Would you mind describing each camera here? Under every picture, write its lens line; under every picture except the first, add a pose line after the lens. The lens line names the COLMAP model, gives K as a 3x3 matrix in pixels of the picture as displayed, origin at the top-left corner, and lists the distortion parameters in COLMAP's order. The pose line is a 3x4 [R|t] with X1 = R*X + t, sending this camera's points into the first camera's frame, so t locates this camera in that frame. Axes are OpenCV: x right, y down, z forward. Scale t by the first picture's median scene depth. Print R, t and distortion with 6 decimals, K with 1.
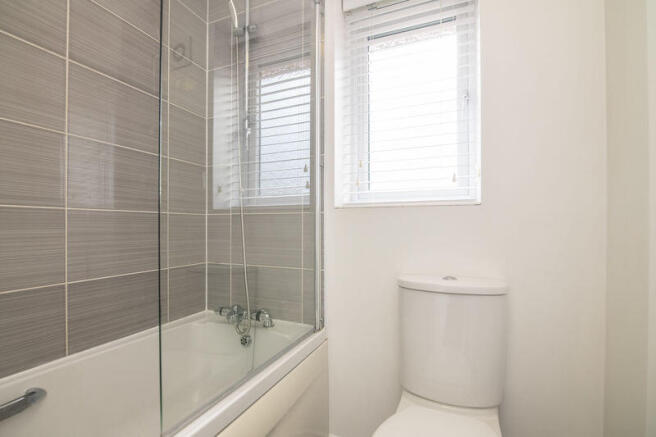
lens RADIAL K [[304.3, 0, 324.2], [0, 304.3, 221.5], [0, 0, 1]] dist [-0.016589, 0.000273]
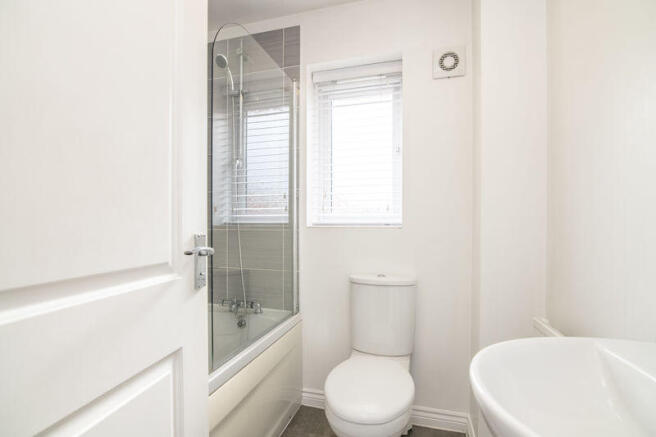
lens RADIAL K [[304.3, 0, 329.2], [0, 304.3, 226.9], [0, 0, 1]] dist [-0.016589, 0.000273]
pose [[0.993464, -0.001748, 0.114137, -0.022700], [-0.001156, 0.999677, 0.025371, -0.078003], [-0.114144, -0.025337, 0.993141, -0.390811]]
